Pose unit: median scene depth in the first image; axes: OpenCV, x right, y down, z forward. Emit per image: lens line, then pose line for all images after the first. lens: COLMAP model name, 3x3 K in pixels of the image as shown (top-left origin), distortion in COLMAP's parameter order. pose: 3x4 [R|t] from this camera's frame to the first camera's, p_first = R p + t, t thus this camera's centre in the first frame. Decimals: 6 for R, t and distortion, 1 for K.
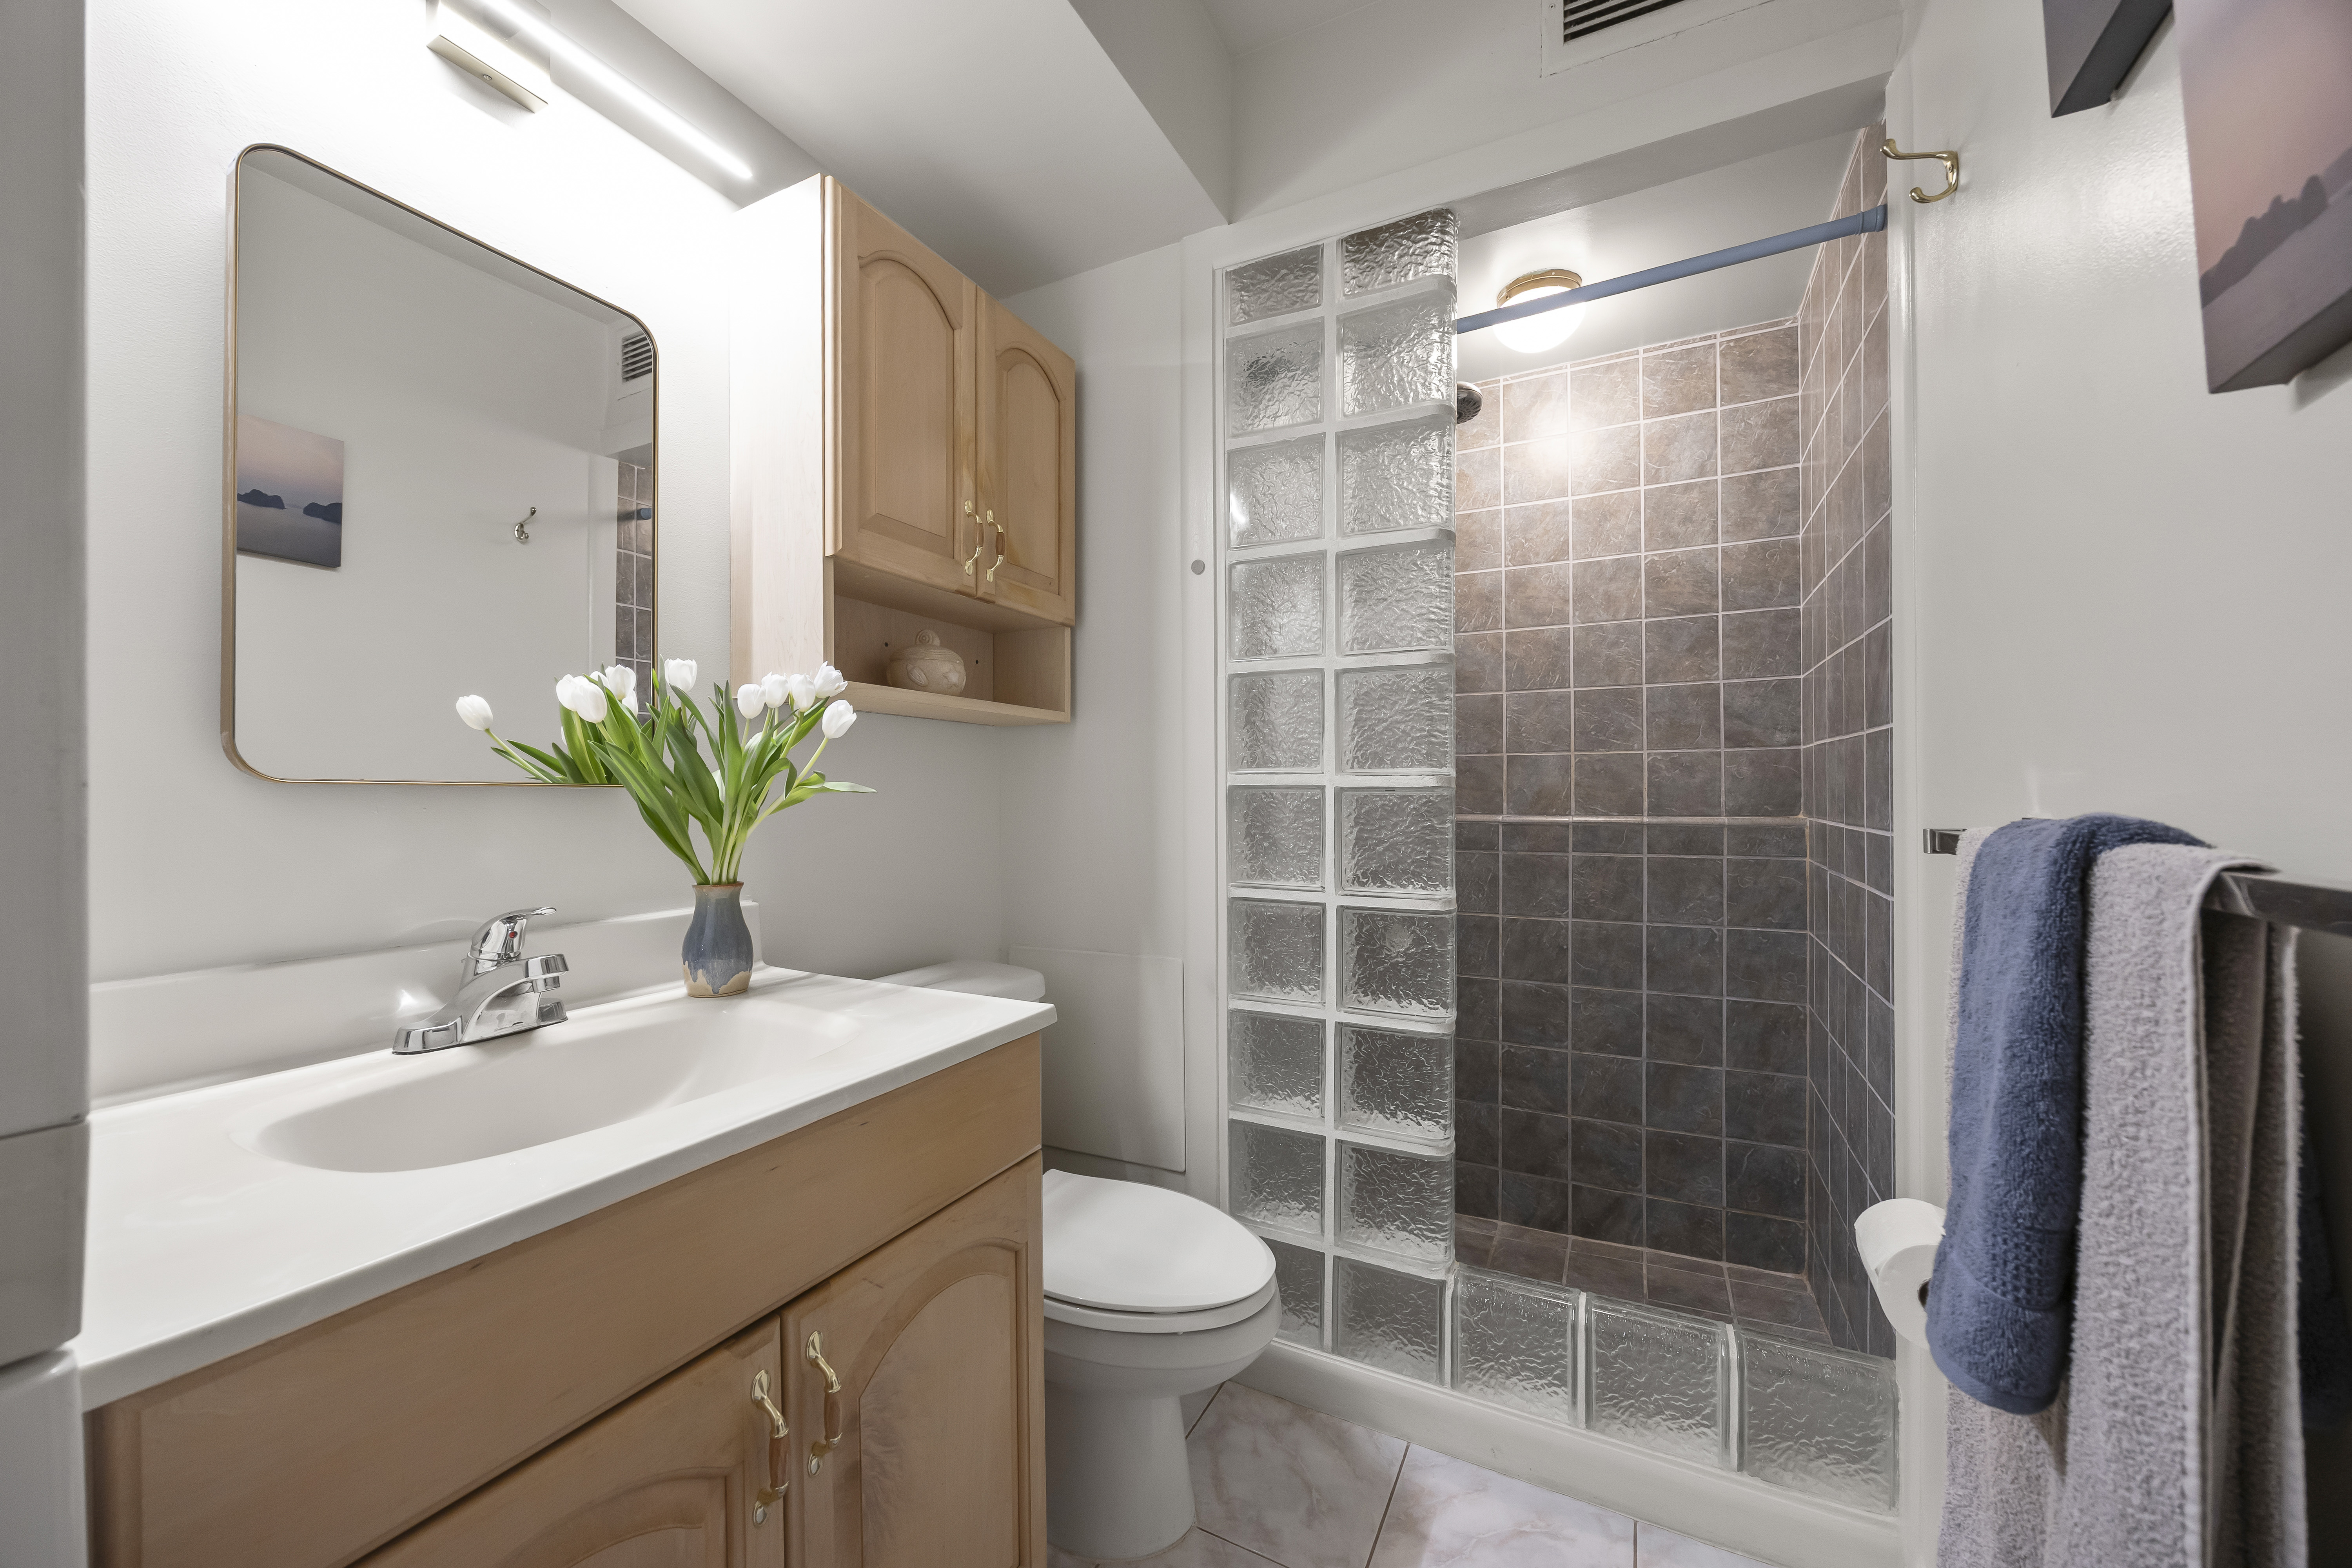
lens RADIAL K [[893.4, 0, 1172.4], [0, 893.4, 791.3], [0, 0, 1]] dist [-0.005146, -0.000004]
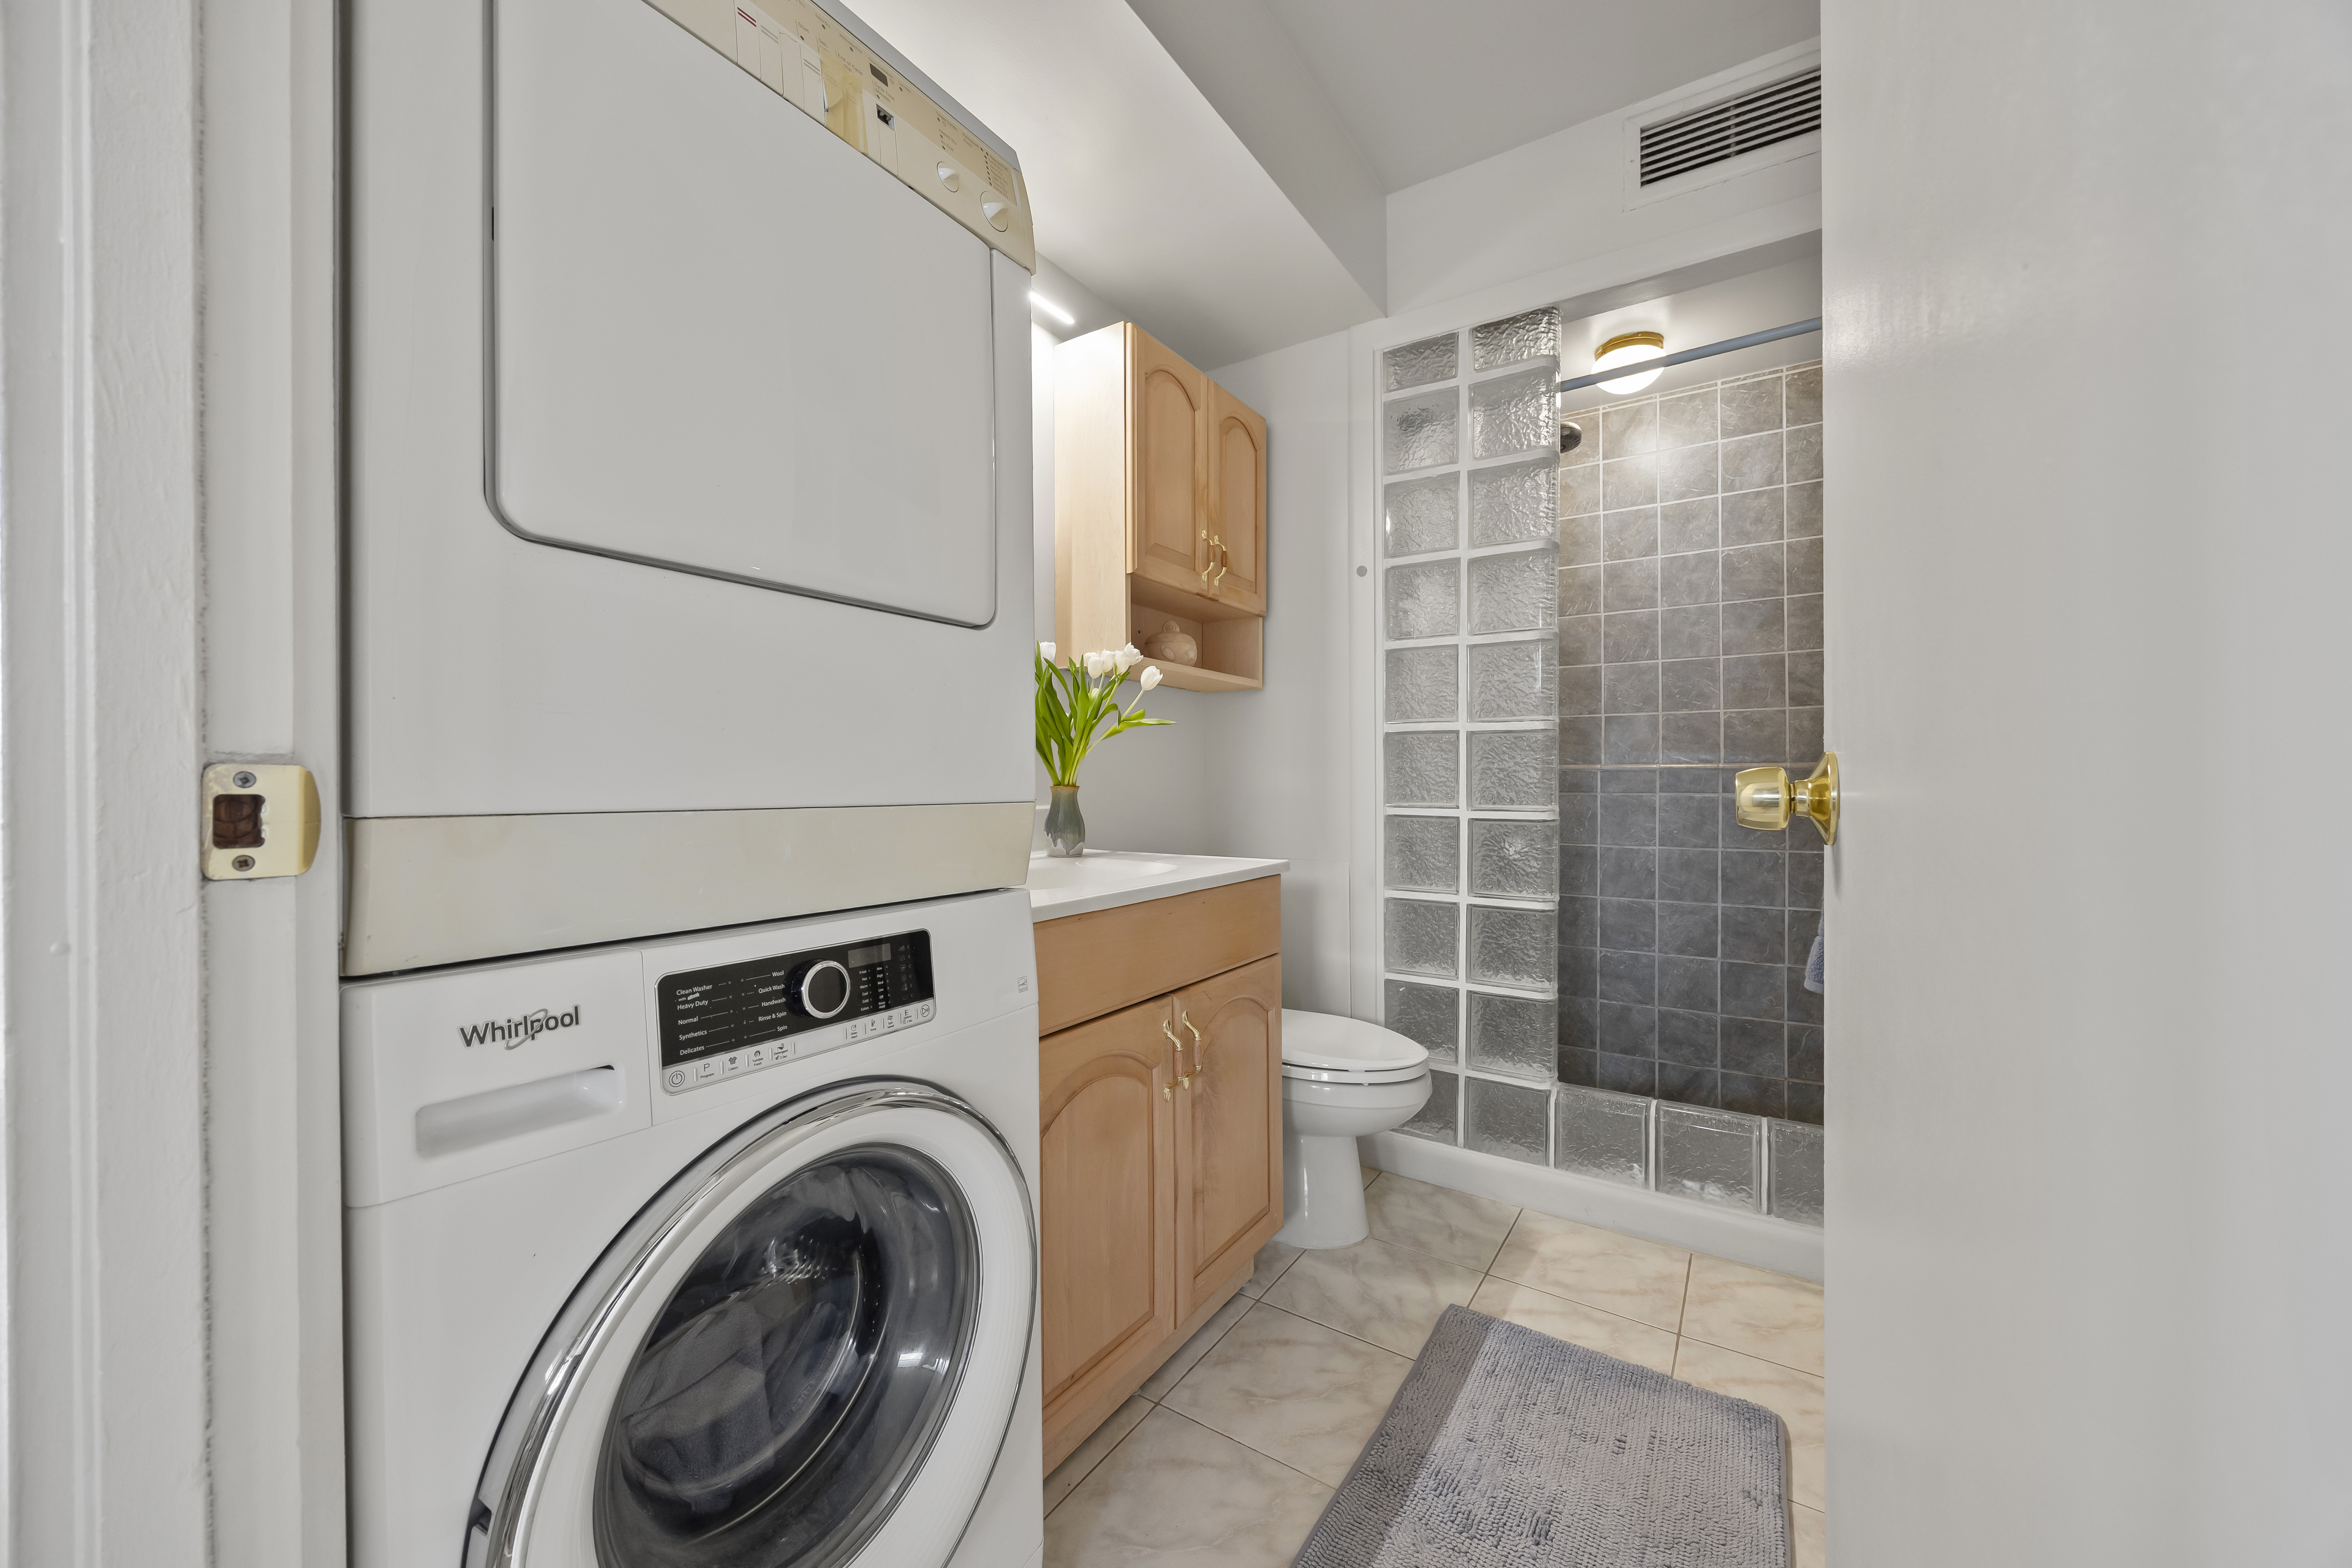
lens RADIAL K [[902.0, 0, 1173.9], [0, 902.0, 779.8], [0, 0, 1]] dist [-0.003294, -0.000029]
pose [[0.994417, 0.001912, -0.105505, -0.114281], [-0.001945, 0.999998, -0.000212, 0.068674], [0.105505, 0.000416, 0.994419, -0.404886]]
